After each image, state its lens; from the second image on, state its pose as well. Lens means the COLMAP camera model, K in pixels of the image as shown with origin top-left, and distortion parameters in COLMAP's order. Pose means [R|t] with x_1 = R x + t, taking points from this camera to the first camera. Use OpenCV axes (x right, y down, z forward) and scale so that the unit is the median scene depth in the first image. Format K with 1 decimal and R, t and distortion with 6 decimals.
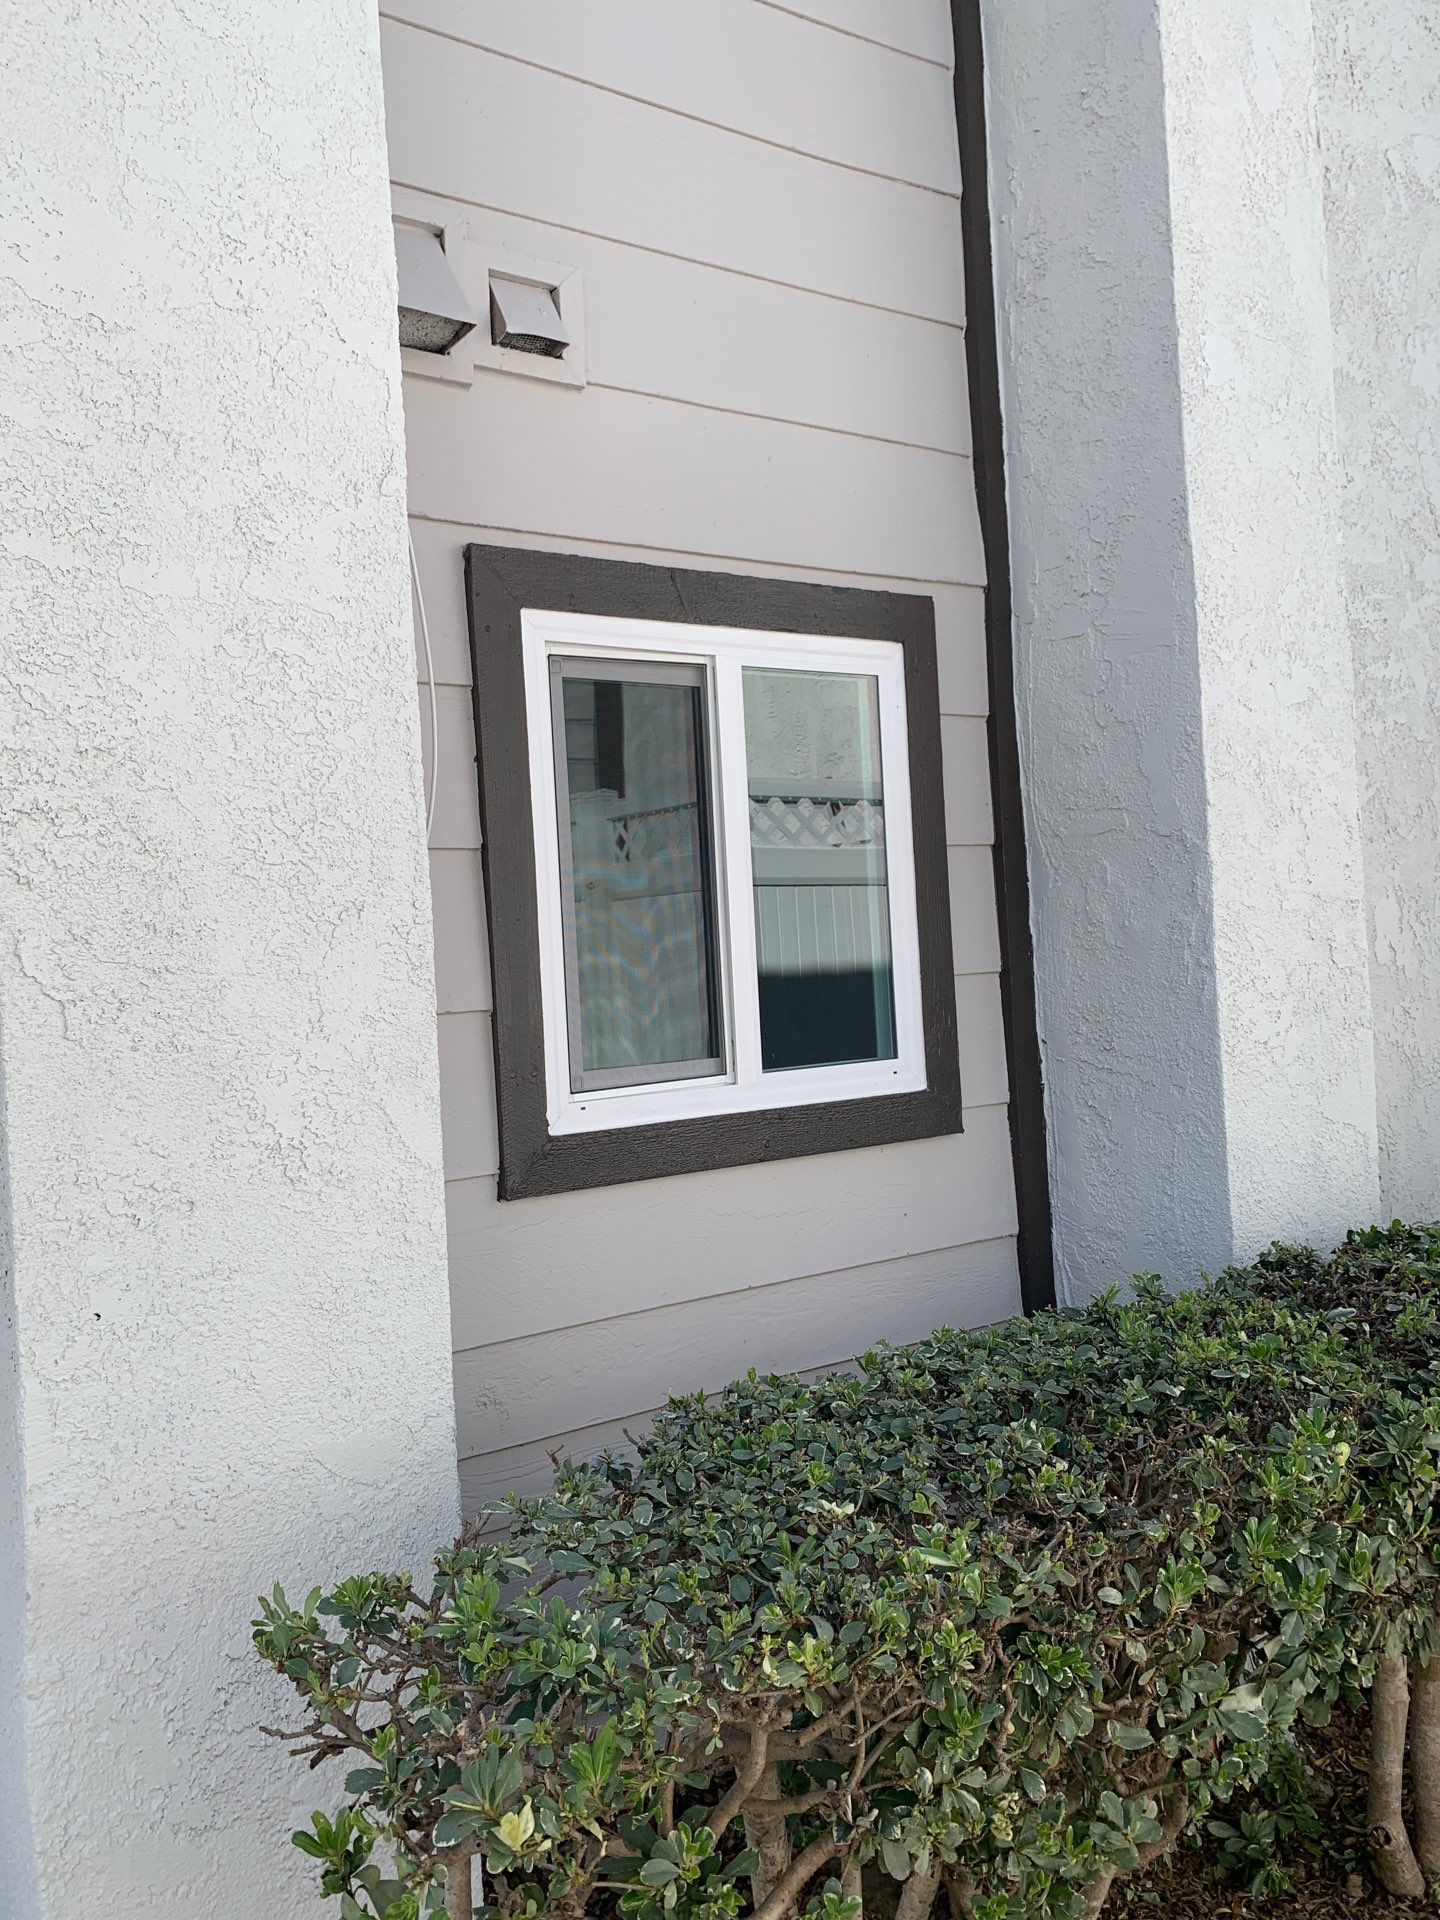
lens RADIAL K [[1389.3, 0, 704.3], [0, 1389.3, 958.3], [0, 0, 1]] dist [0.006462, 0.003511]
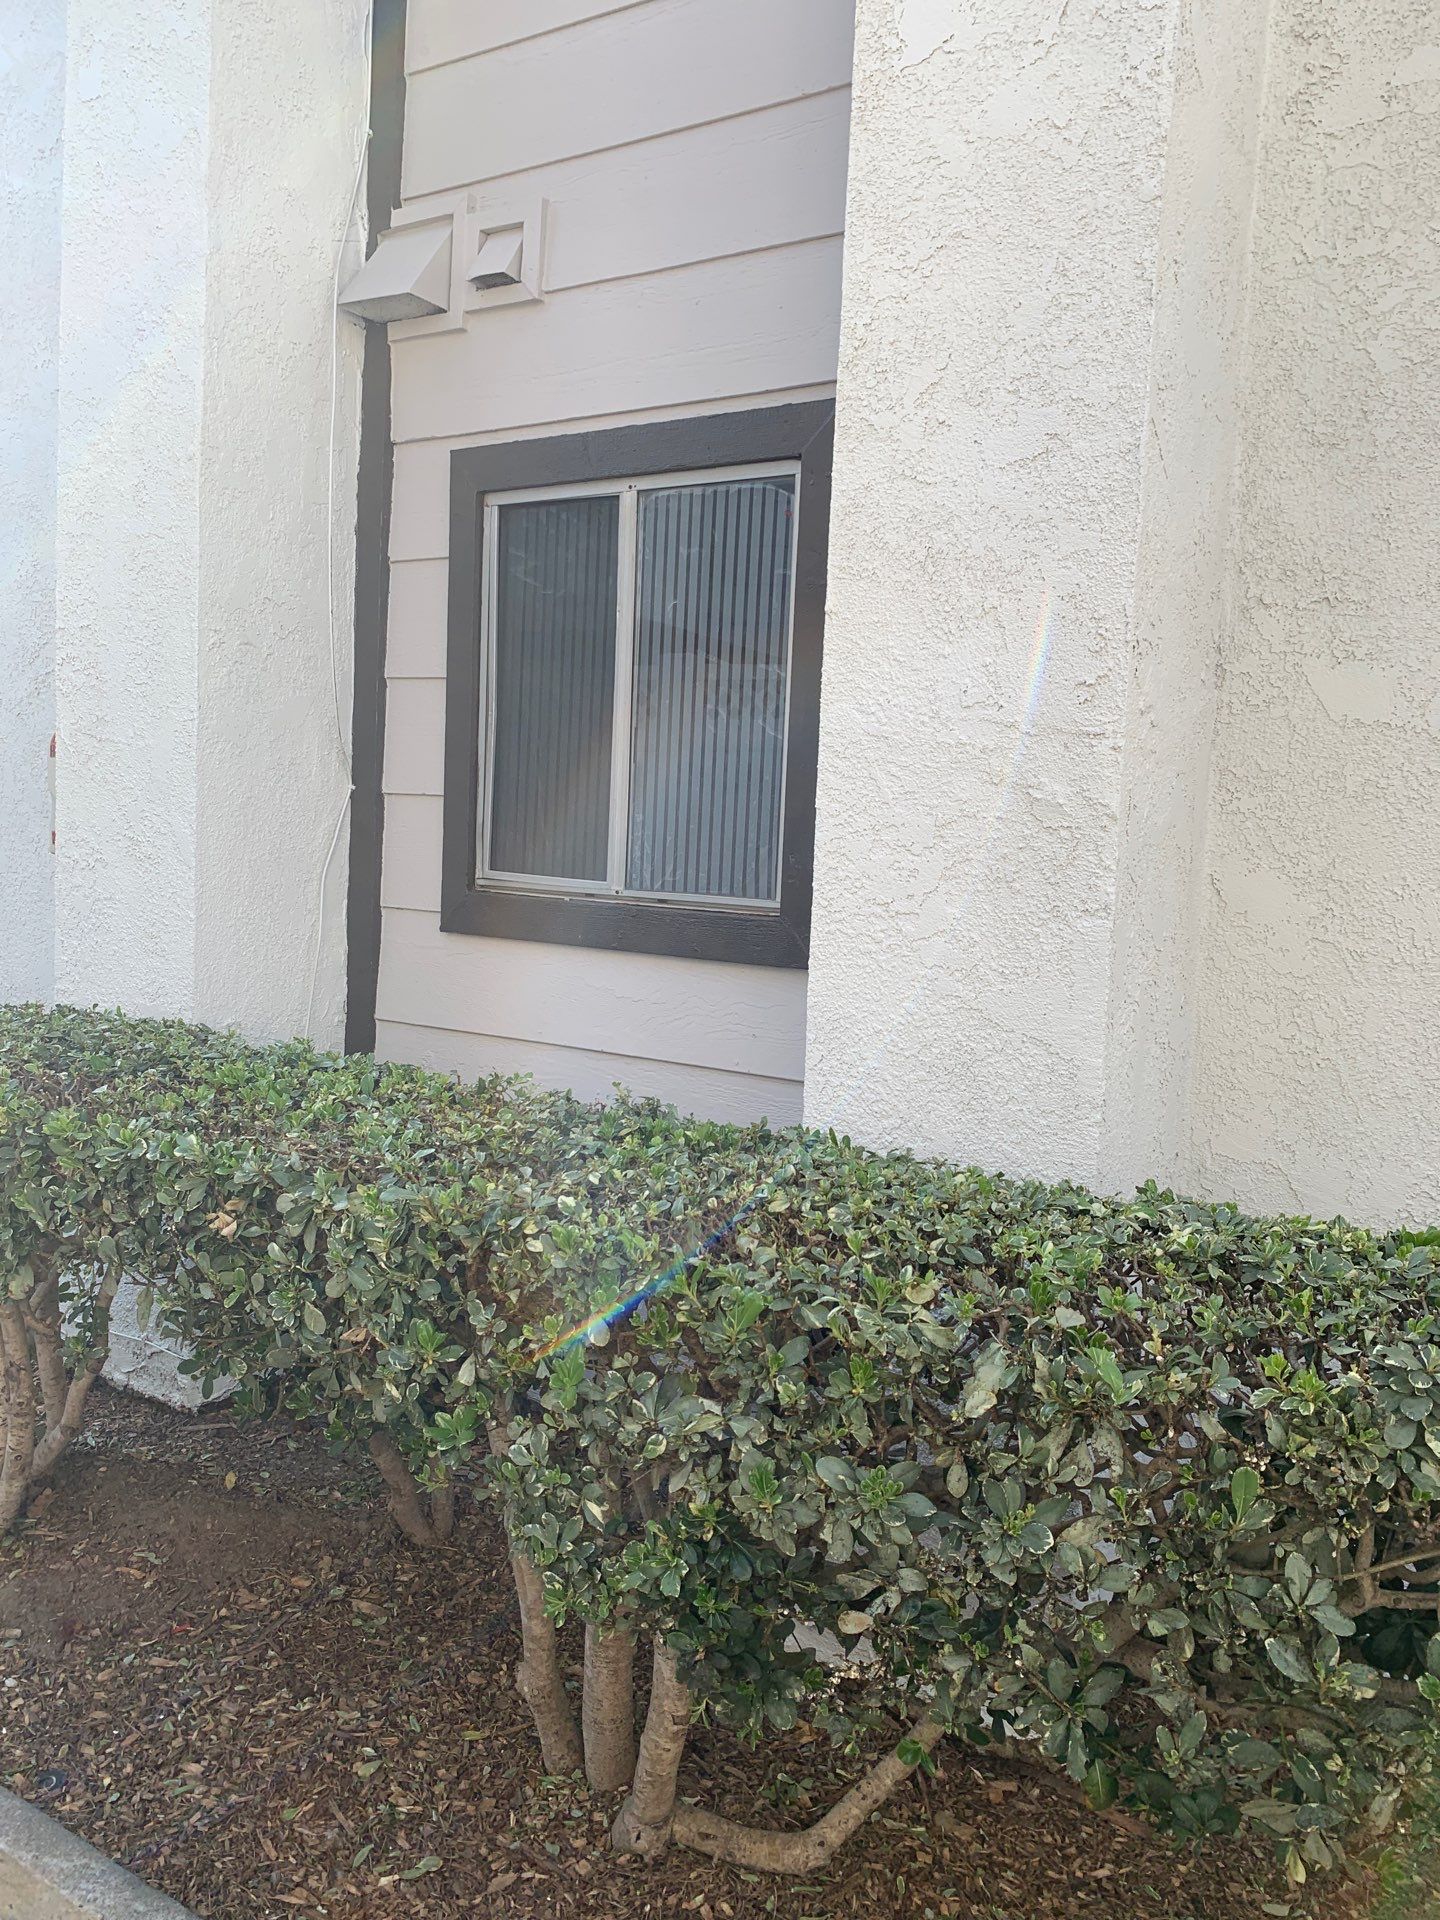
lens RADIAL K [[1389.3, 0, 738.4], [0, 1389.3, 926.2], [0, 0, 1]] dist [0.006462, 0.003511]
pose [[0.454646, 0.146934, -0.878469, 1.228323], [-0.058915, 0.989100, 0.134947, -0.035428], [0.888722, -0.009598, 0.458346, 0.624680]]
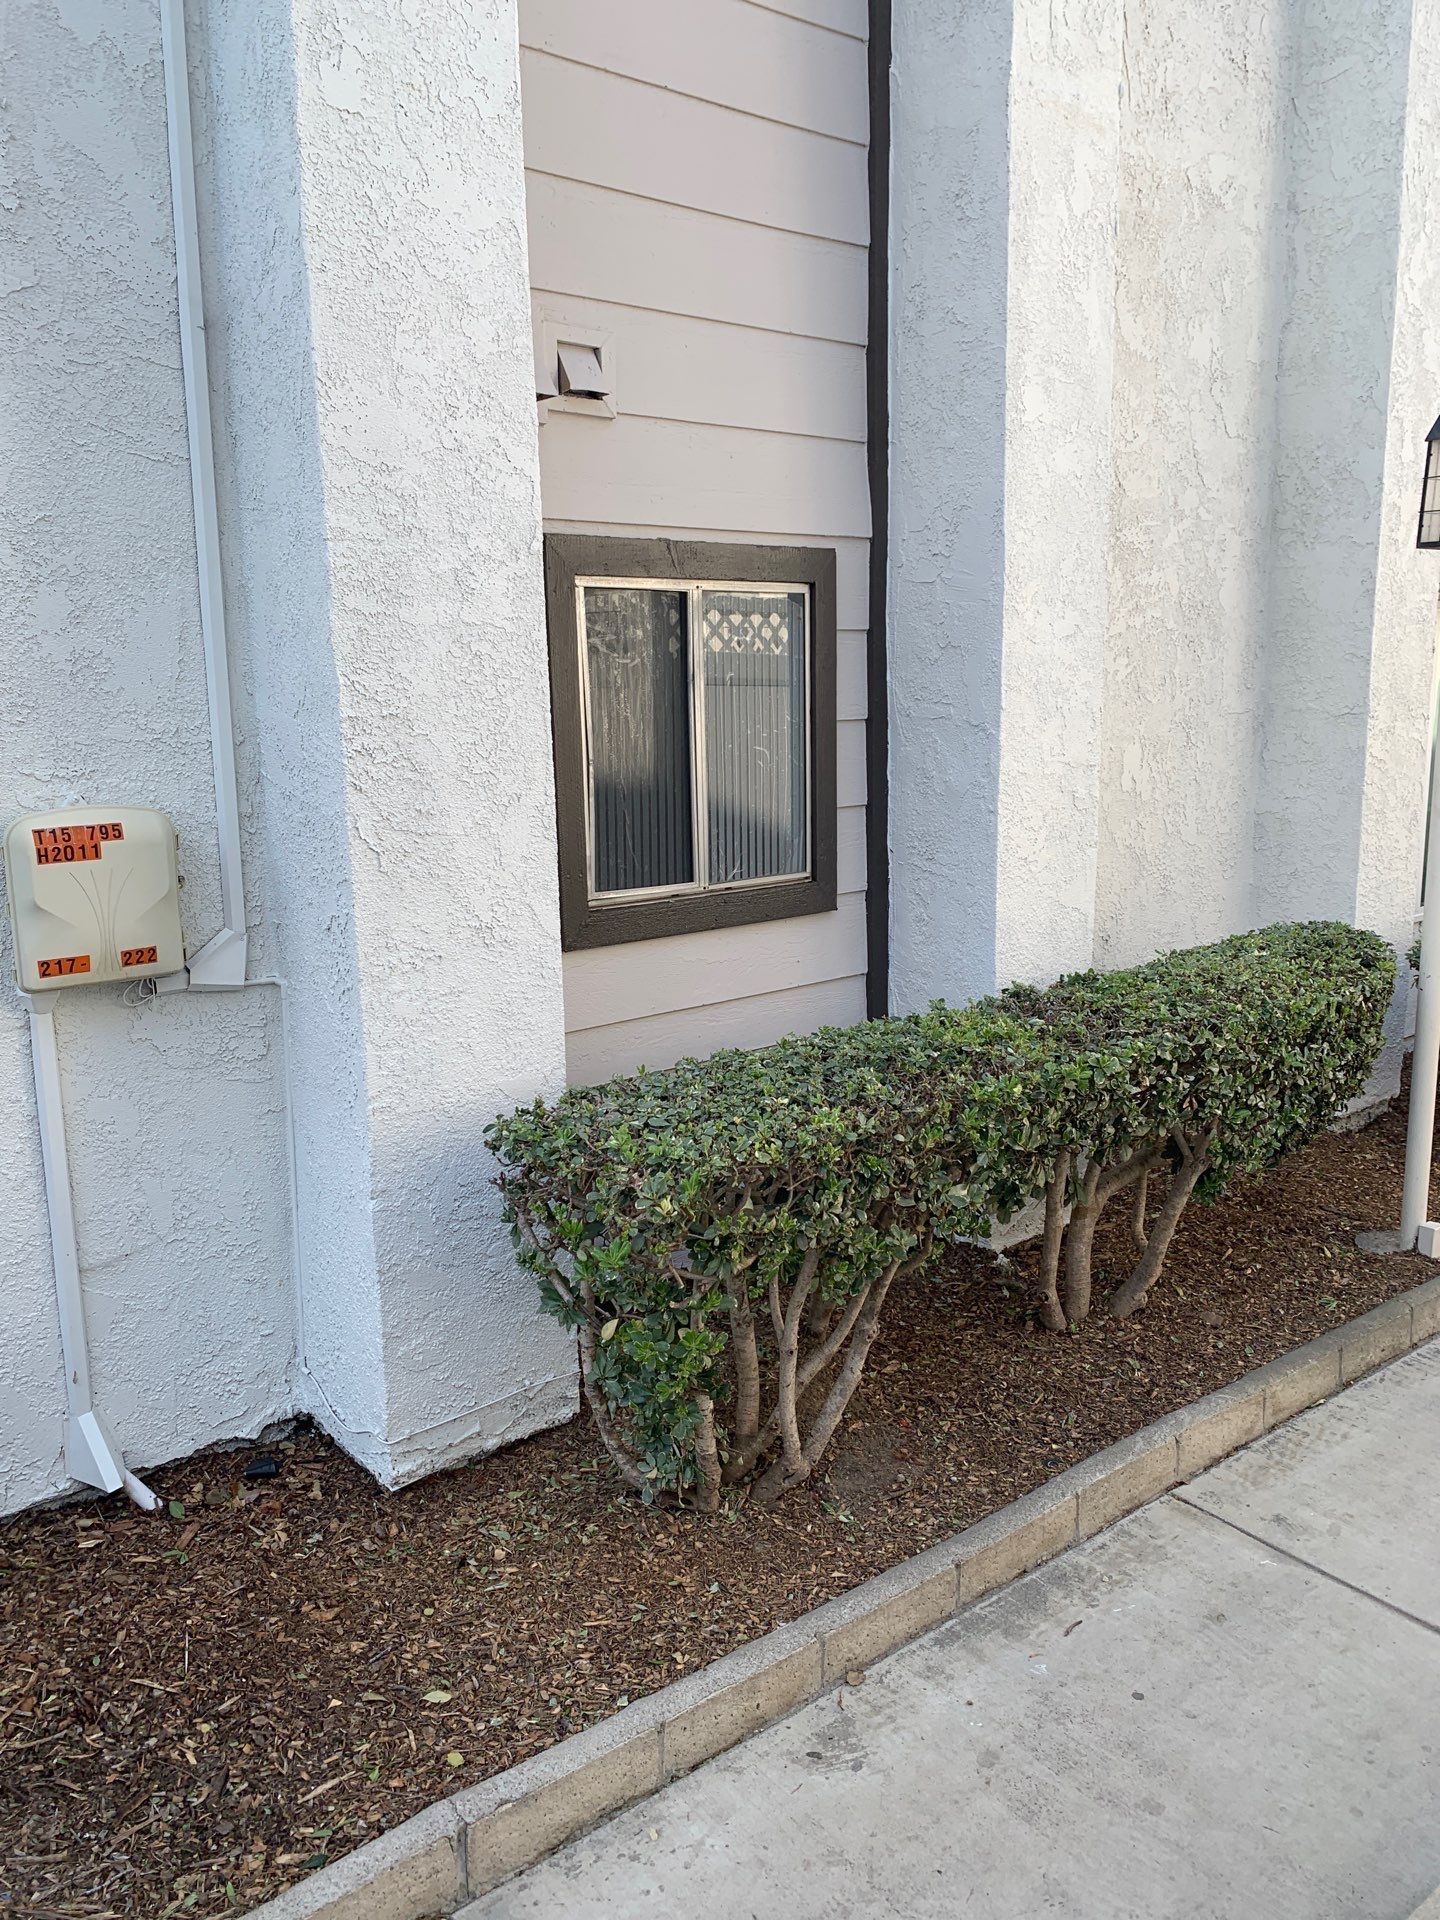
lens RADIAL K [[1389.3, 0, 723.2], [0, 1389.3, 960.5], [0, 0, 1]] dist [0.006462, 0.003511]
pose [[0.993447, 0.012925, 0.113562, -0.139195], [-0.035035, 0.980192, 0.194927, -0.139433], [-0.108793, -0.197628, 0.974221, -0.612435]]
